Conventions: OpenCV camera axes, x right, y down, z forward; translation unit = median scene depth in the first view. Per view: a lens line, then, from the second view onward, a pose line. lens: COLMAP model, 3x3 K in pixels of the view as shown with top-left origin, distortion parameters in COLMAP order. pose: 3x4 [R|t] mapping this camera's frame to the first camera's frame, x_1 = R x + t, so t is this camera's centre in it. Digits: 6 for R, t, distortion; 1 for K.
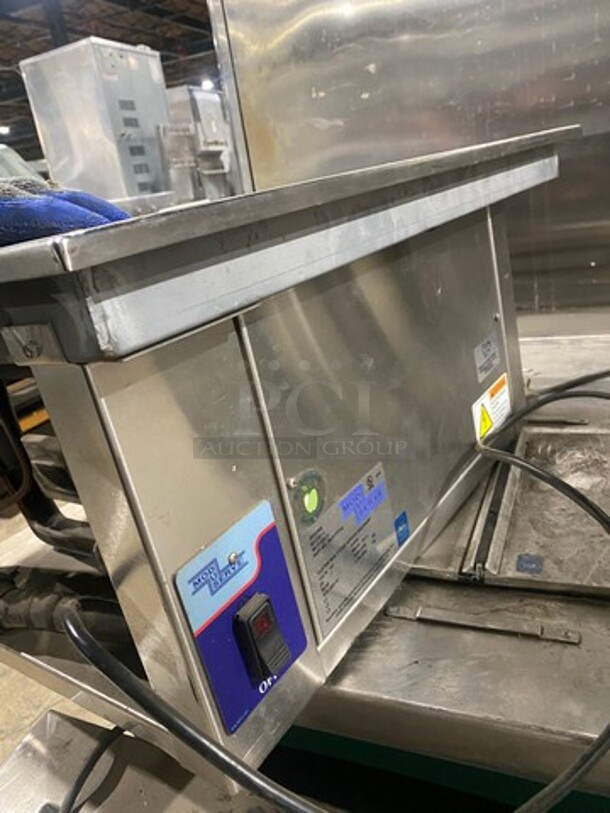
lens RADIAL K [[622.0, 0, 306.2], [0, 622.0, 406.6], [0, 0, 1]] dist [-0.006530, -0.002466]
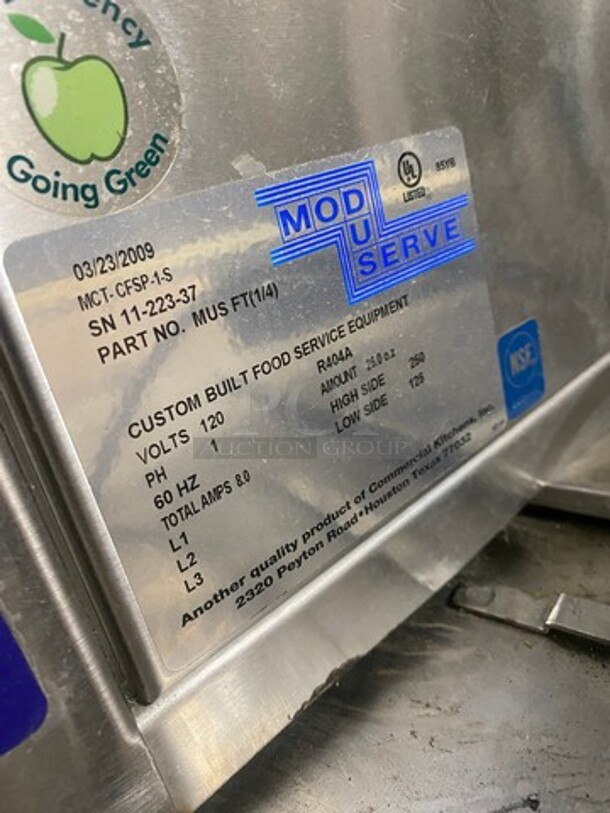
lens RADIAL K [[622.0, 0, 304.3], [0, 622.0, 405.4], [0, 0, 1]] dist [-0.006530, -0.002466]
pose [[0.973384, 0.059573, -0.221304, 0.118811], [-0.039380, 0.994739, 0.094567, 0.197939], [0.225773, -0.083335, 0.970609, 0.665188]]
